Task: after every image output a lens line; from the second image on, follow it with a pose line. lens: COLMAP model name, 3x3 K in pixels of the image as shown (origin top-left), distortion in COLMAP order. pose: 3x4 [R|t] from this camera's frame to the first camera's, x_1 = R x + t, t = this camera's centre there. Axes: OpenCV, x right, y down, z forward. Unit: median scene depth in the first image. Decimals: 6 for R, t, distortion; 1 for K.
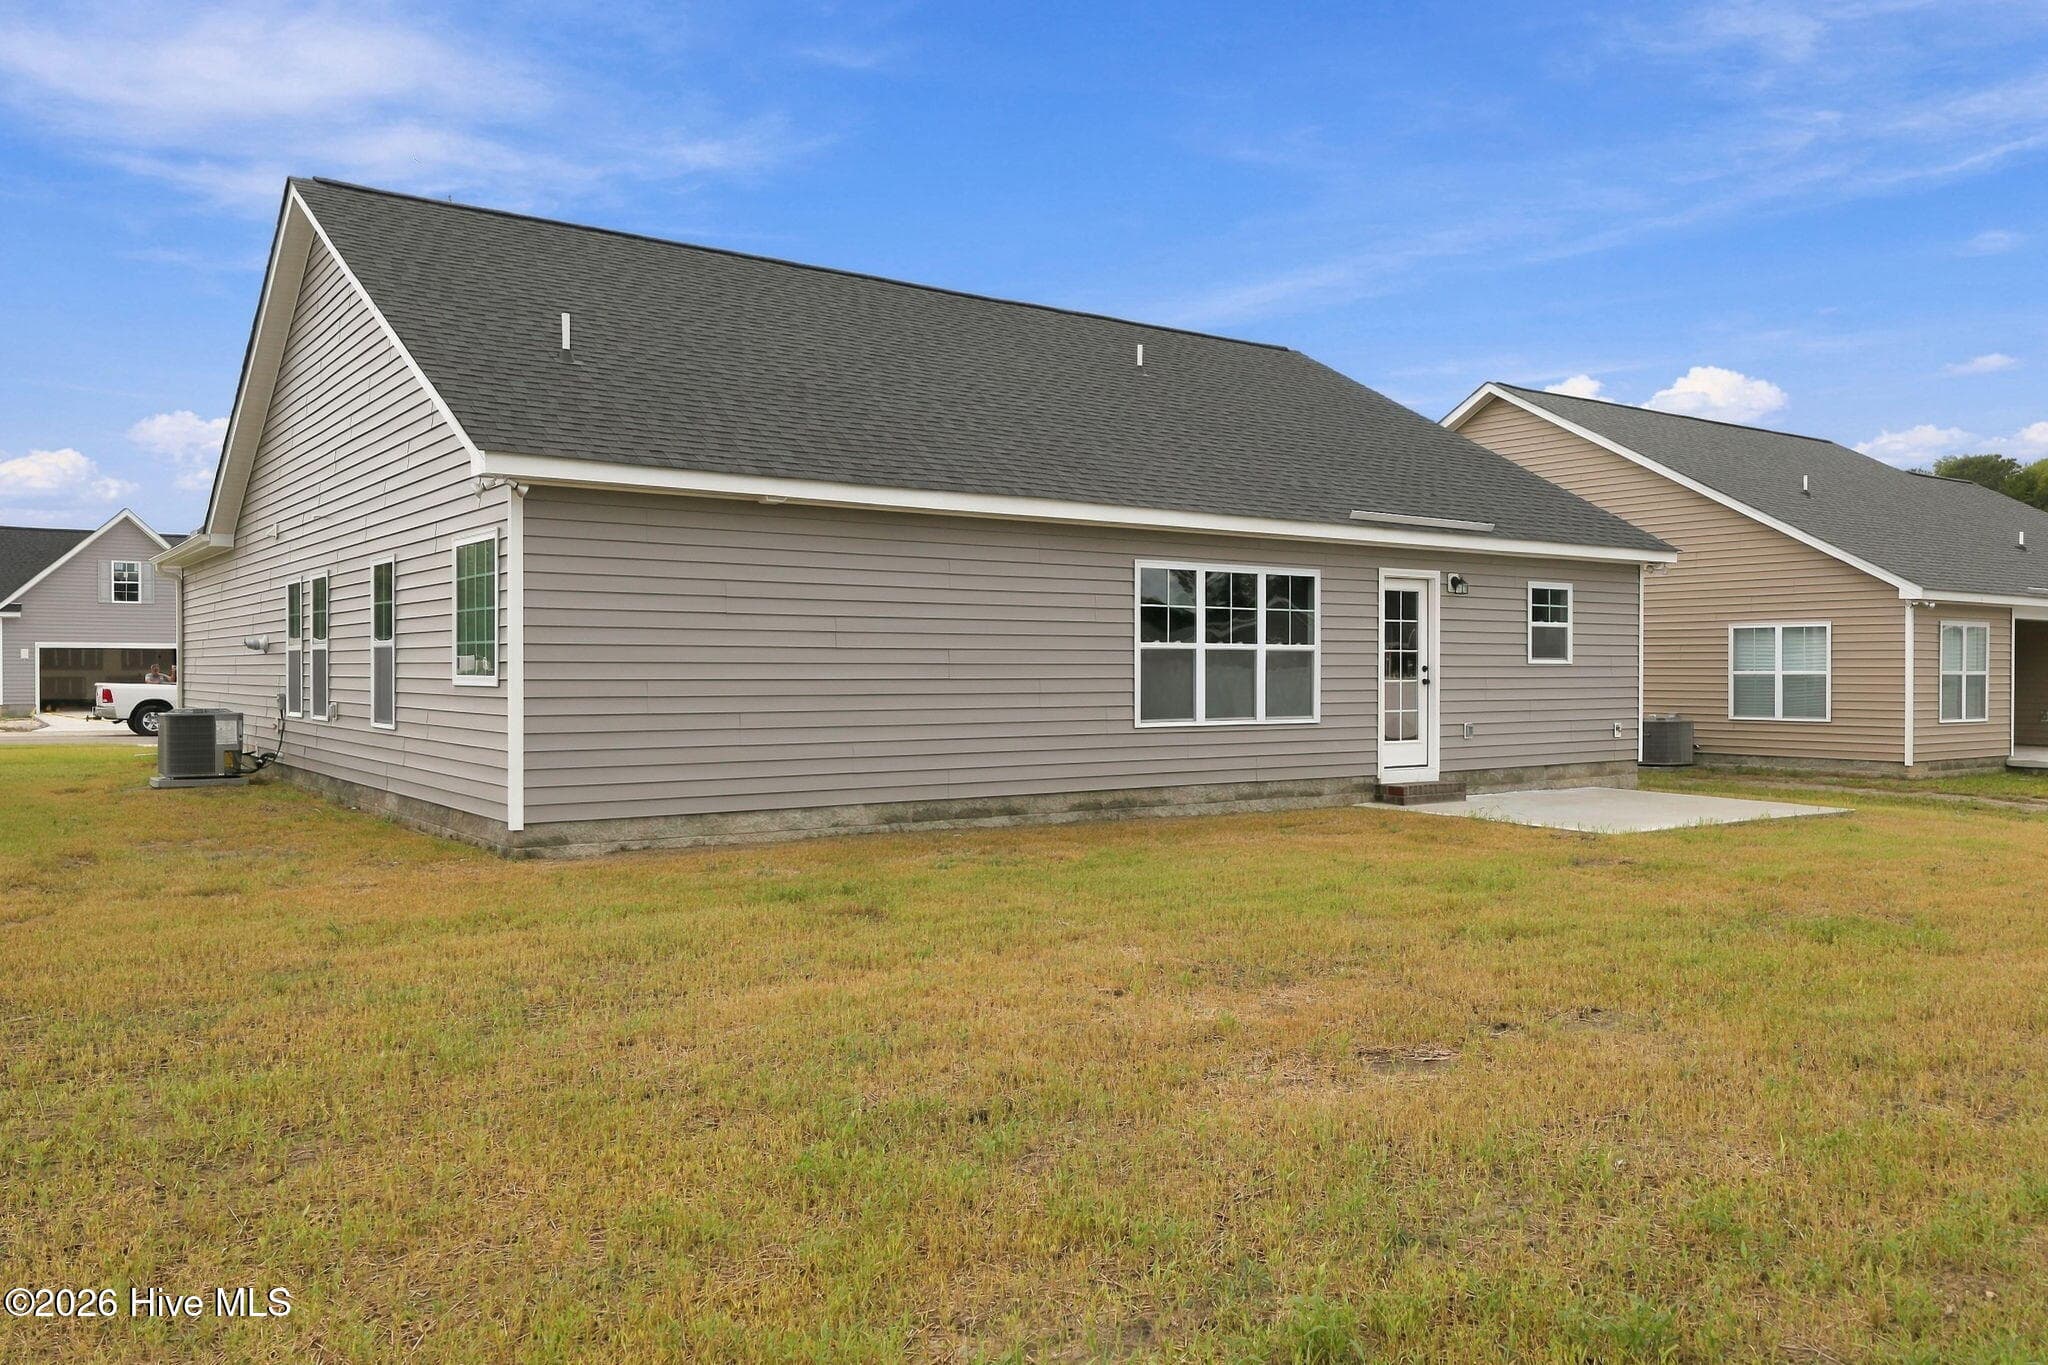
lens RADIAL K [[1523.3, 0, 1014.0], [0, 1523.3, 681.5], [0, 0, 1]] dist [0.004436, -0.001253]
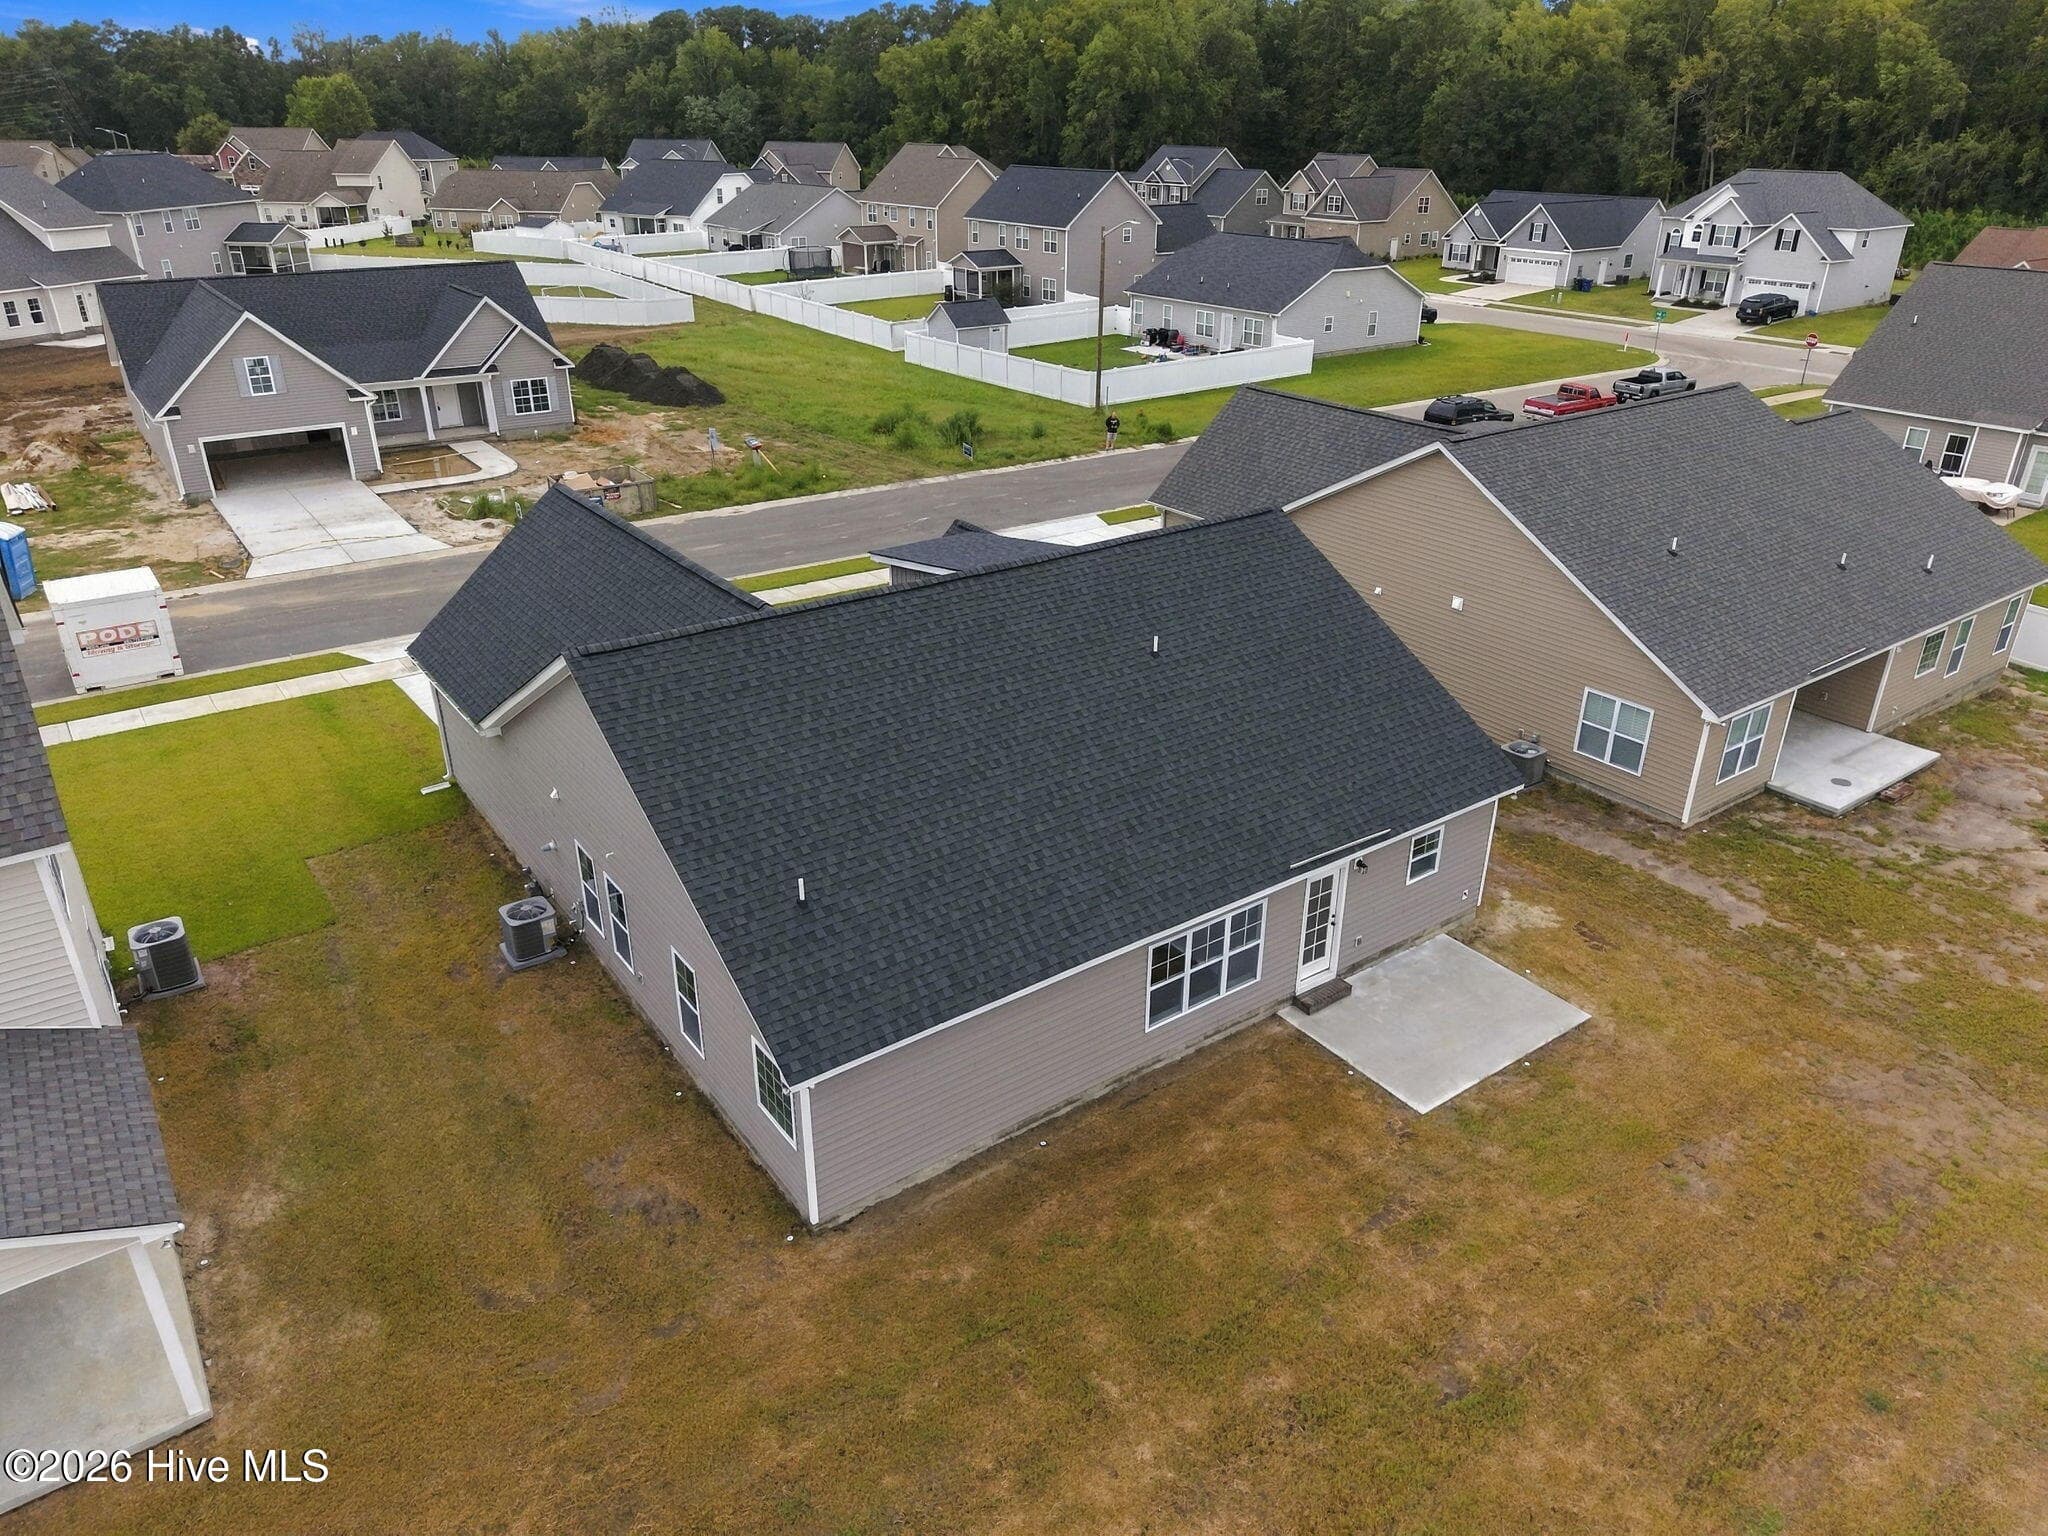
lens RADIAL K [[1350.5, 0, 1026.8], [0, 1350.5, 777.0], [0, 0, 1]] dist [0.074507, -0.111832]
pose [[0.999970, -0.004989, 0.005936, -0.052198], [0.001969, 0.903811, 0.427927, -0.781403], [-0.007499, -0.427902, 0.903794, -0.193633]]
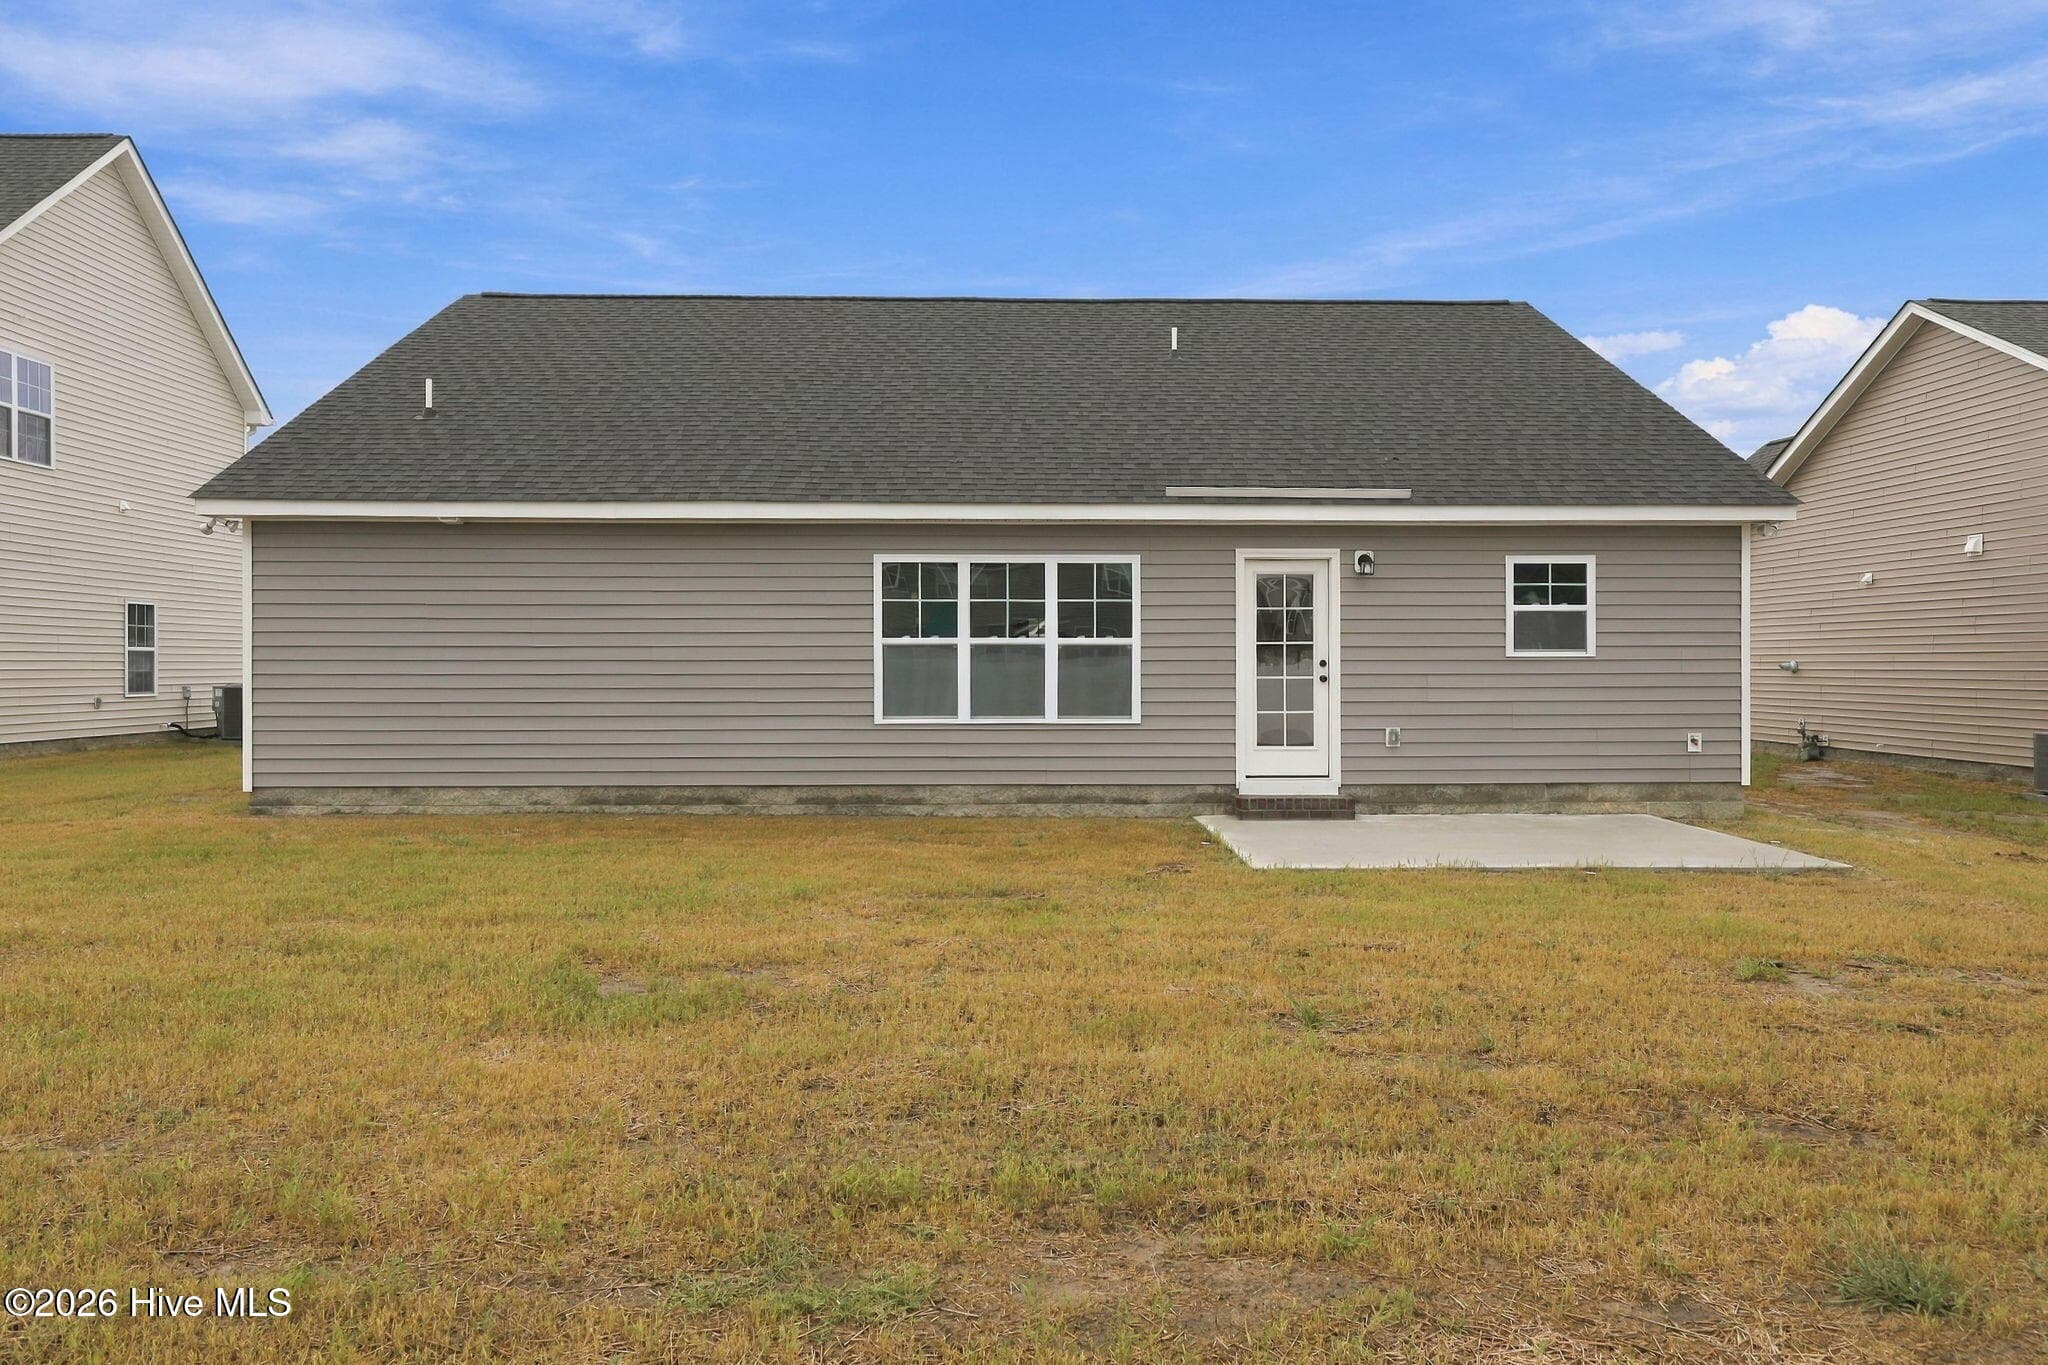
lens RADIAL K [[1370.8, 0, 1029.1], [0, 1370.8, 675.4], [0, 0, 1]] dist [0.003909, 0.003344]
pose [[0.831827, 0.000950, -0.555034, 0.605023], [-0.002589, 0.999994, -0.002168, 0.000420], [0.555029, 0.003240, 0.831825, 0.286042]]
